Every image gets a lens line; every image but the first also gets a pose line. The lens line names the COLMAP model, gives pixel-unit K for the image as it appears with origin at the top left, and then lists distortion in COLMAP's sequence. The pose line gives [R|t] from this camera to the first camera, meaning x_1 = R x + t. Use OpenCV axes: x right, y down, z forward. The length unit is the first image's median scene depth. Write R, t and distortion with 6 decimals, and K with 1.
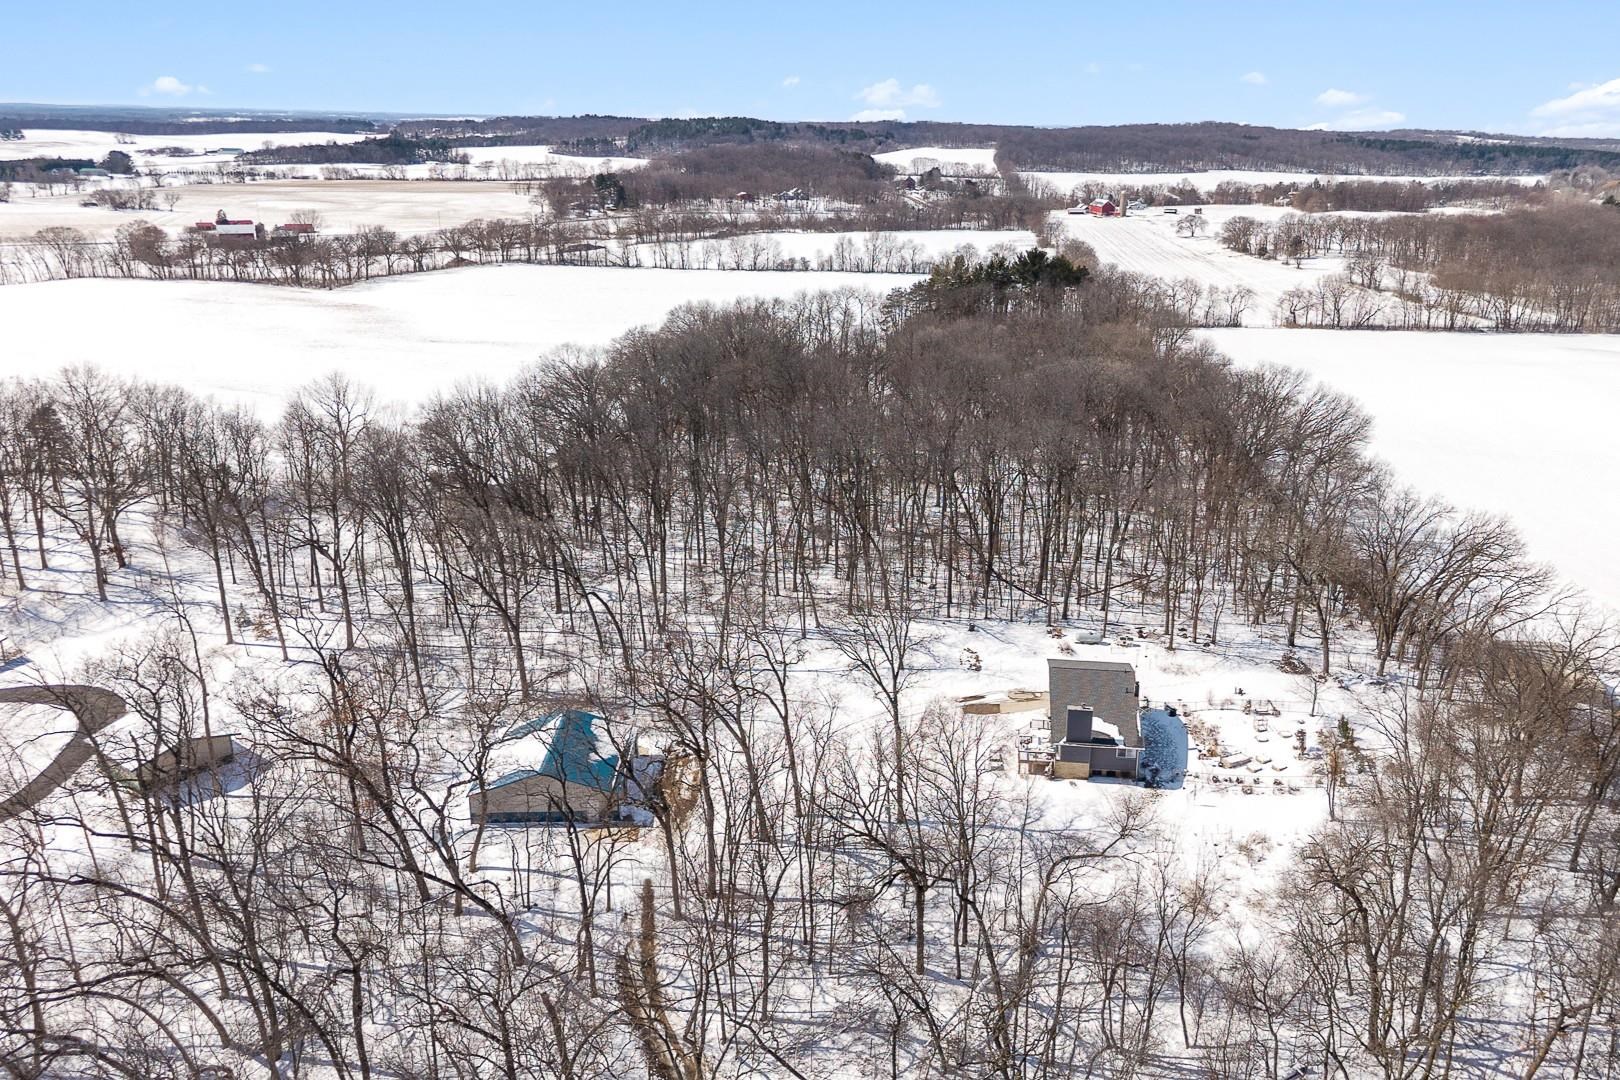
lens RADIAL K [[1174.8, 0, 810.0], [0, 1174.8, 540.0], [0, 0, 1]] dist [-0.039263, 0.000723]
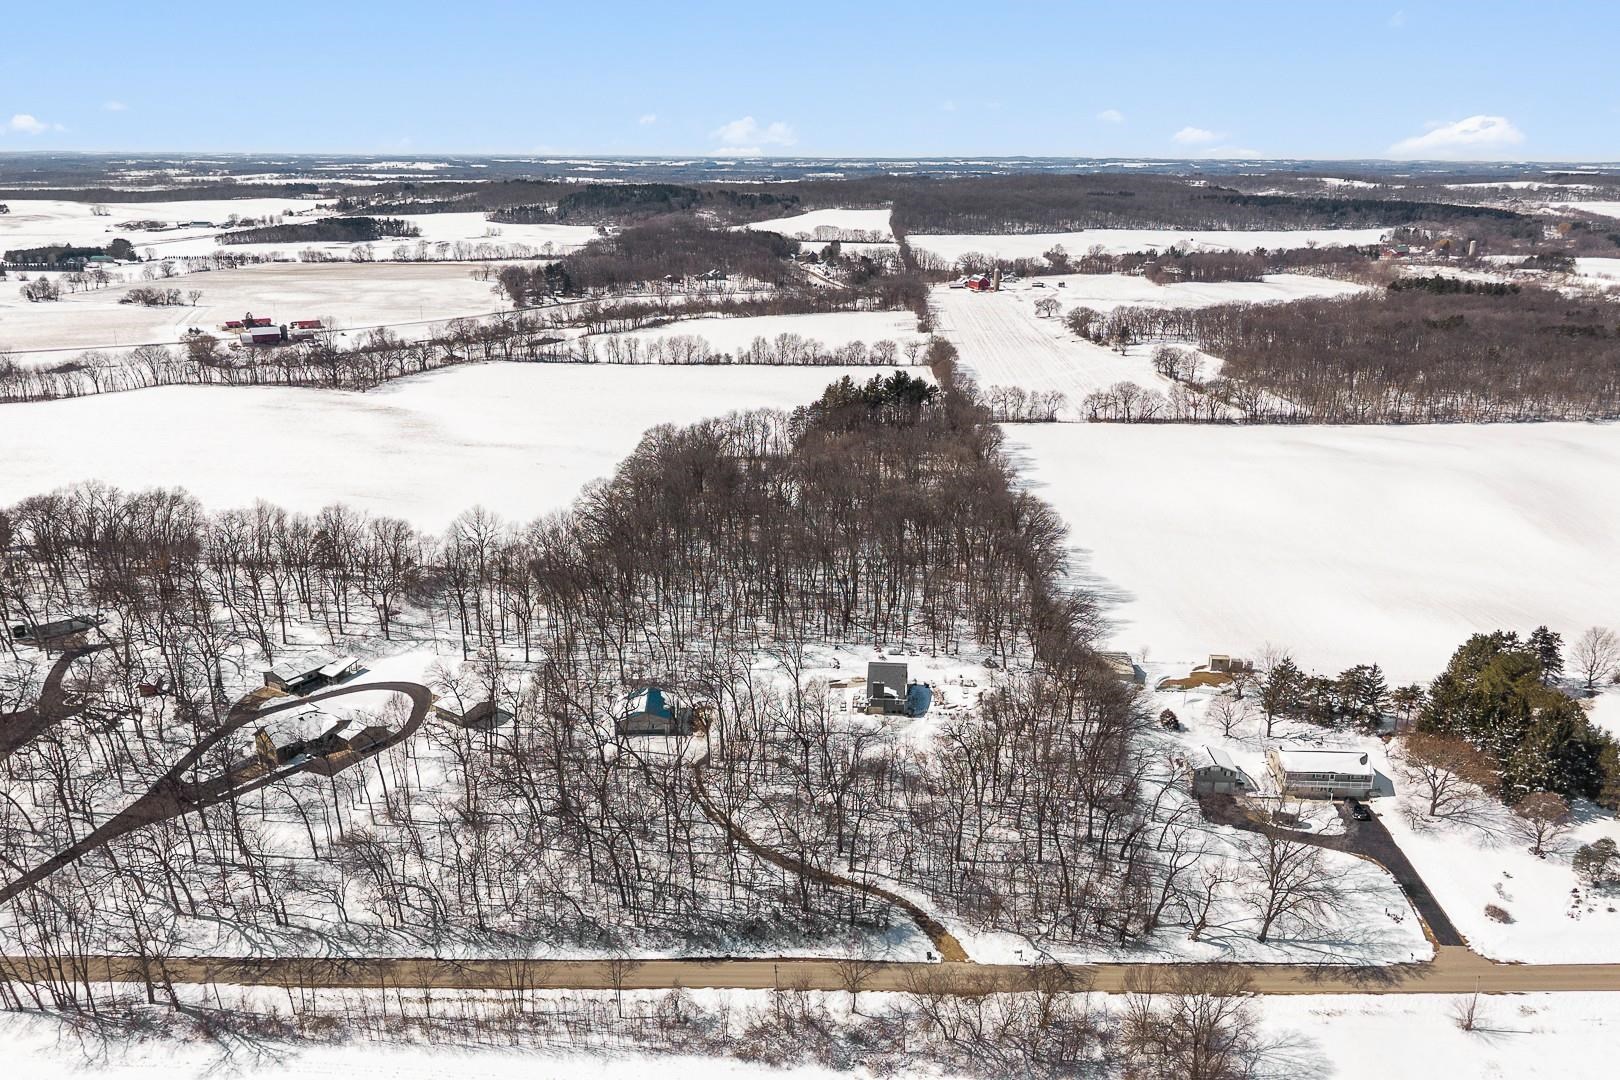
lens RADIAL K [[1140.7, 0, 805.3], [0, 1140.7, 511.1], [0, 0, 1]] dist [0.000384, -0.001660]
pose [[0.997228, -0.003903, 0.074307, -0.017028], [0.007328, 0.998920, -0.045872, -0.020075], [-0.074047, 0.046290, 0.996180, -0.277073]]
